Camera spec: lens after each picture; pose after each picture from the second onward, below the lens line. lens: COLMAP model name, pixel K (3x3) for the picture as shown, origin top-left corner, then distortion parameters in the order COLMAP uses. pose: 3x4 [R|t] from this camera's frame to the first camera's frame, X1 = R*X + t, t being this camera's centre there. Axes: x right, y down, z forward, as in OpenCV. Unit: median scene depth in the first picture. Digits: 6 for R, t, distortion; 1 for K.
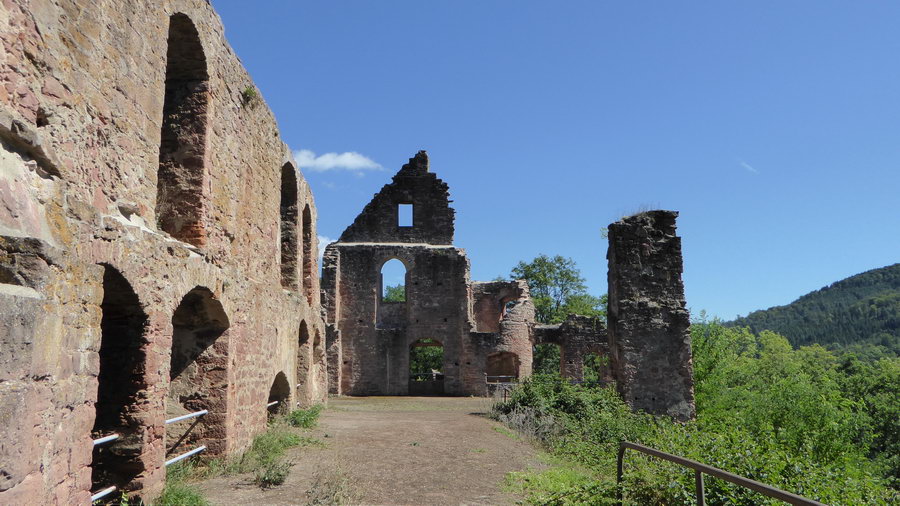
lens RADIAL K [[643.4, 0, 452.0], [0, 643.4, 259.2], [0, 0, 1]] dist [-0.041970, 0.014387]
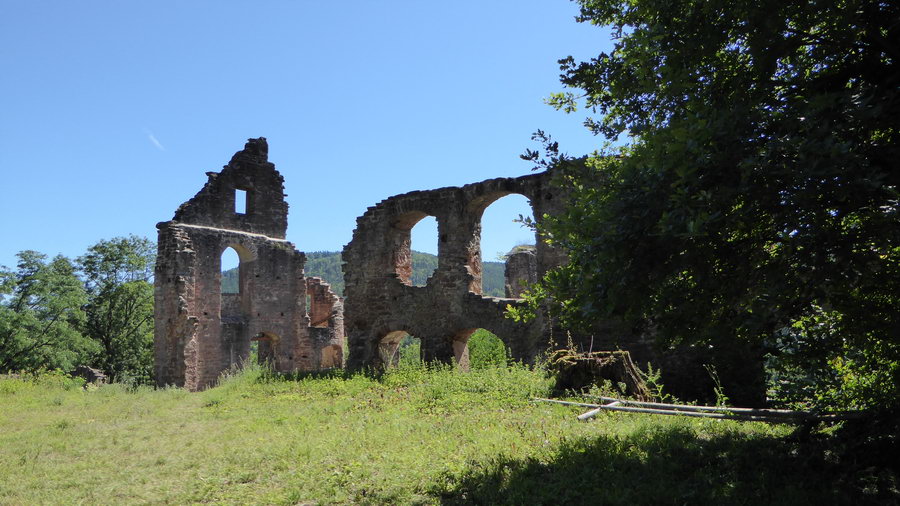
lens RADIAL K [[643.4, 0, 451.2], [0, 643.4, 252.7], [0, 0, 1]] dist [-0.041970, 0.014387]
pose [[0.623346, 0.090851, 0.776650, -0.618296], [-0.114210, 0.993154, -0.024512, -0.006244], [-0.773560, -0.073422, 0.629455, 0.170136]]
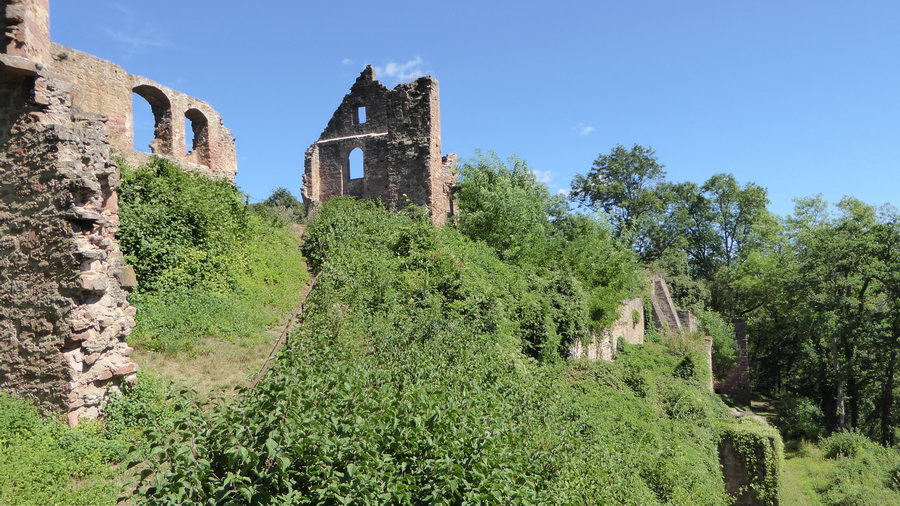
lens RADIAL K [[643.4, 0, 456.4], [0, 643.4, 246.9], [0, 0, 1]] dist [-0.041970, 0.014387]
pose [[0.926030, -0.069460, -0.371003, 0.613293], [0.099694, 0.993027, 0.062921, 0.147153], [0.364045, -0.095253, 0.926498, -0.219949]]
